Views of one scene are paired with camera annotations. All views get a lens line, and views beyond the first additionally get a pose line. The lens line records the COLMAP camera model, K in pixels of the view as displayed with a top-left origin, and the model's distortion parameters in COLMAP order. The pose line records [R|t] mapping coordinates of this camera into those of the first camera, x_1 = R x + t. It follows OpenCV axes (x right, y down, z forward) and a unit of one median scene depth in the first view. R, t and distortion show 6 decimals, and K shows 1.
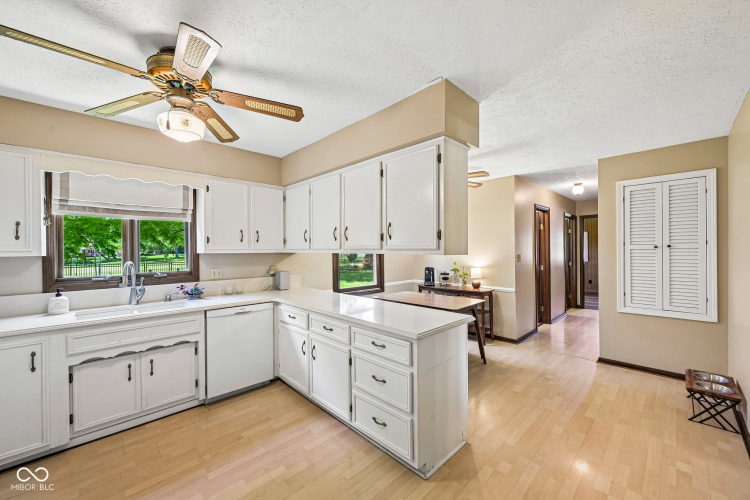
lens RADIAL K [[295.1, 0, 375.6], [0, 295.1, 248.7], [0, 0, 1]] dist [0.001452, 0.000336]
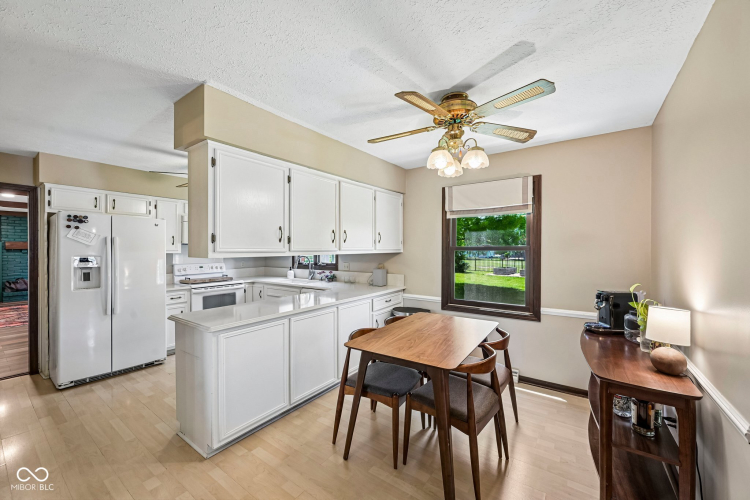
lens RADIAL K [[295.1, 0, 375.3], [0, 295.1, 250.6], [0, 0, 1]] dist [0.001452, 0.000336]
pose [[0.175047, 0.013771, -0.984464, 1.063690], [0.004721, 0.999879, 0.014826, -0.013448], [0.984549, -0.007243, 0.174961, 1.106565]]
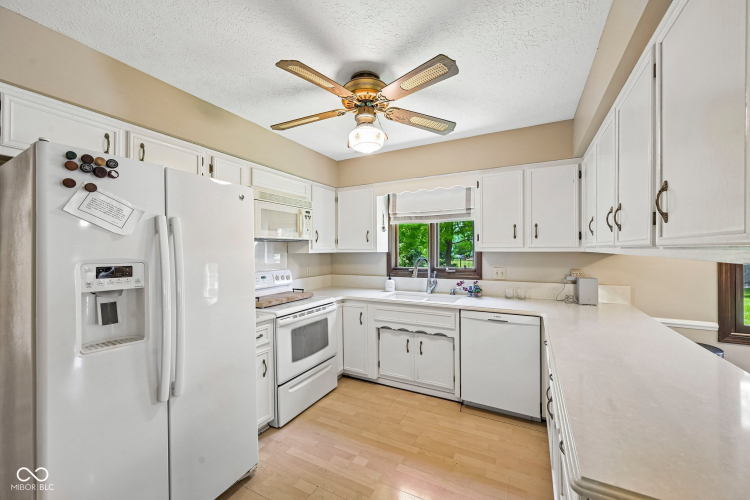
lens RADIAL K [[295.1, 0, 377.0], [0, 295.1, 250.2], [0, 0, 1]] dist [0.001452, 0.000336]
pose [[0.311442, 0.006887, -0.950240, 0.275372], [0.006133, 0.999938, 0.009257, 0.000184], [0.950246, -0.008711, 0.311380, 0.429837]]
